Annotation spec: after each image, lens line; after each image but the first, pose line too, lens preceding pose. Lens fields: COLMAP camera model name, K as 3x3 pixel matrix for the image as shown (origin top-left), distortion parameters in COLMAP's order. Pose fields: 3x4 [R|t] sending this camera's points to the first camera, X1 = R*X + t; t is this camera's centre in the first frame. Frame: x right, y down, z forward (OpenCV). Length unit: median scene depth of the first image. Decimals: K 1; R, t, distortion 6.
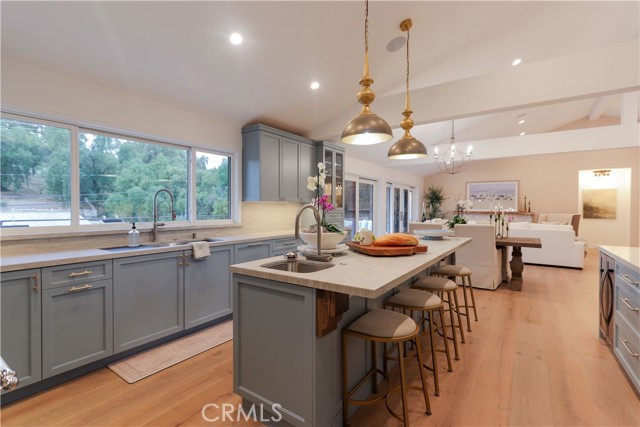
lens RADIAL K [[298.6, 0, 318.1], [0, 298.6, 210.4], [0, 0, 1]] dist [-0.002778, 0.001219]
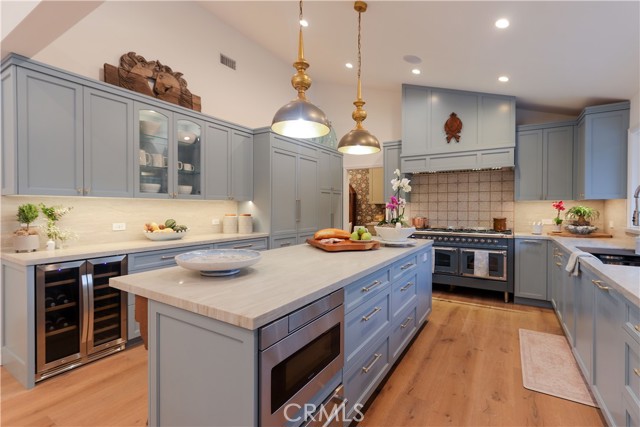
lens RADIAL K [[298.6, 0, 319.3], [0, 298.6, 210.3], [0, 0, 1]] dist [-0.002778, 0.001219]
pose [[-0.998696, 0.000244, -0.051058, 0.052980], [-0.000813, 0.999786, 0.020669, -0.002966], [0.051052, 0.020684, -0.998482, 0.302577]]
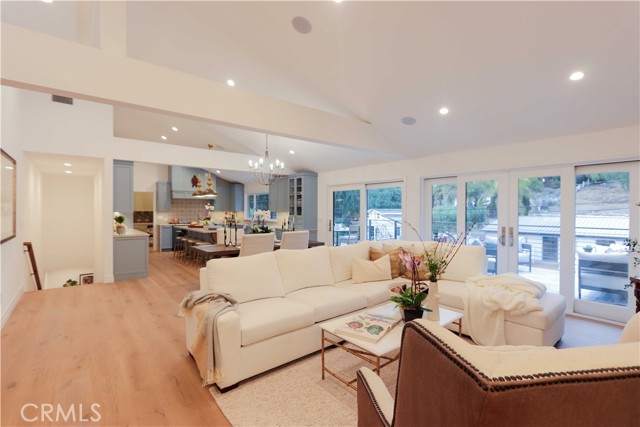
lens RADIAL K [[298.6, 0, 322.2], [0, 298.6, 212.6], [0, 0, 1]] dist [-0.002778, 0.001219]
pose [[-0.263724, 0.008790, -0.964558, 0.463972], [-0.012990, 0.999835, 0.012663, -0.014368], [0.964511, 0.015869, -0.263566, 0.478694]]
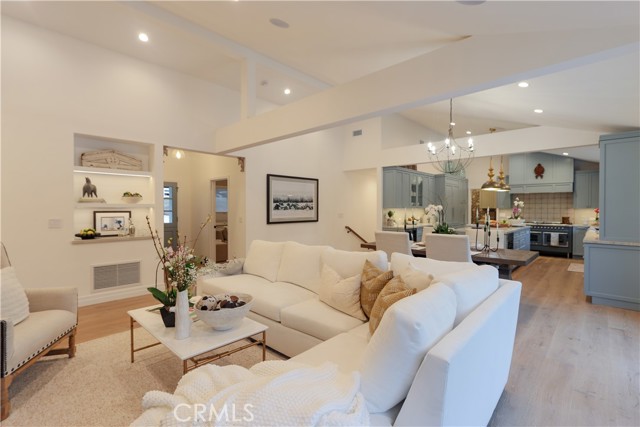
lens RADIAL K [[298.6, 0, 323.2], [0, 298.6, 210.4], [0, 0, 1]] dist [-0.002778, 0.001219]
pose [[-0.991261, -0.002398, 0.131890, 0.223149], [0.000352, 0.999783, 0.020826, -0.012859], [-0.131912, 0.020691, -0.991045, 0.605434]]
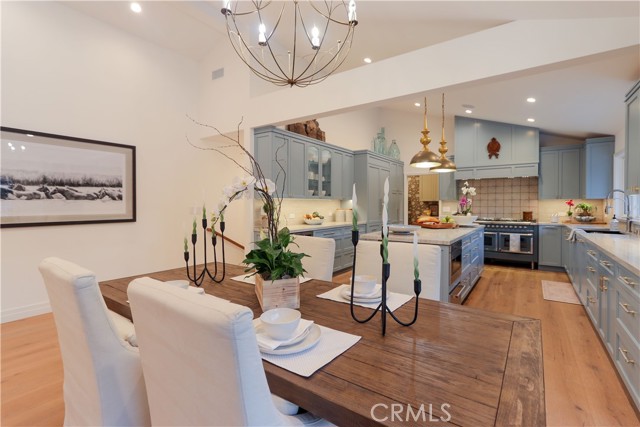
lens RADIAL K [[298.6, 0, 318.7], [0, 298.6, 206.0], [0, 0, 1]] dist [-0.002778, 0.001219]
pose [[-0.999992, 0.000908, 0.003798, 0.137754], [0.000977, 0.999834, 0.018172, -0.004719], [-0.003781, 0.018176, -0.999828, 0.418304]]
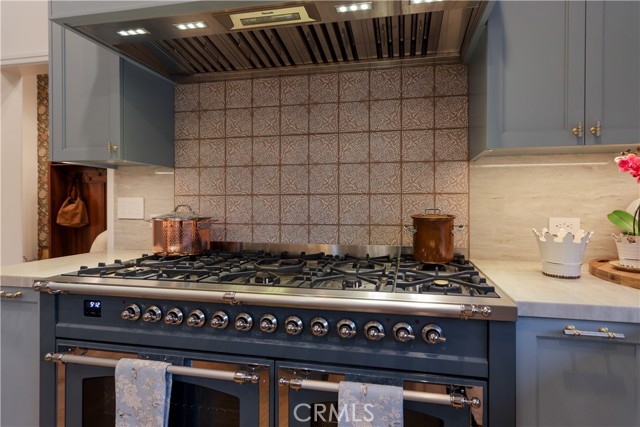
lens RADIAL K [[298.6, 0, 350.6], [0, 298.6, 209.3], [0, 0, 1]] dist [-0.002778, 0.001219]
pose [[-0.905546, 0.007663, -0.424179, -0.066252], [-0.003690, 0.999657, 0.025937, 0.005494], [0.424232, 0.025053, -0.905207, 0.111806]]
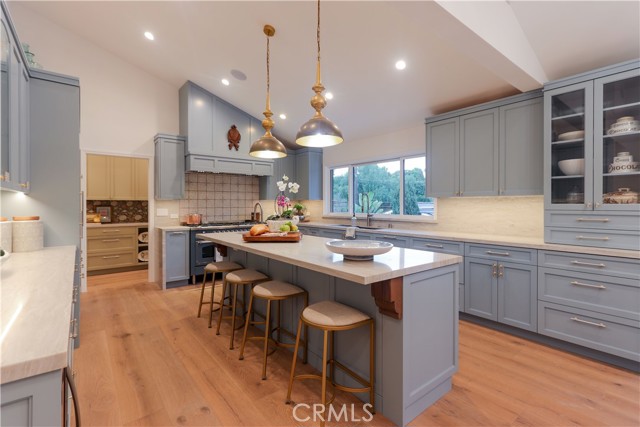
lens RADIAL K [[298.6, 0, 321.8], [0, 298.6, 206.1], [0, 0, 1]] dist [-0.002778, 0.001219]
pose [[-0.273685, 0.004713, -0.961808, 0.195382], [-0.010139, 0.999918, 0.007785, -0.001969], [0.961766, 0.011883, -0.273615, 0.222526]]
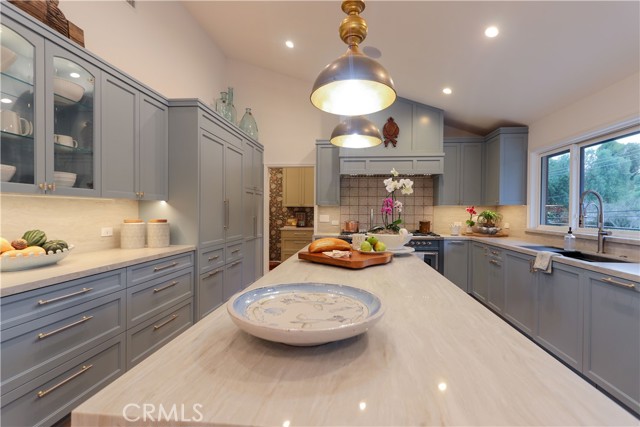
lens RADIAL K [[298.6, 0, 327.1], [0, 298.6, 216.2], [0, 0, 1]] dist [-0.002778, 0.001219]
pose [[-0.867960, 0.003979, -0.496618, 0.101935], [-0.011364, 0.999547, 0.027869, -0.002455], [0.496504, 0.029833, -0.867522, 0.250630]]
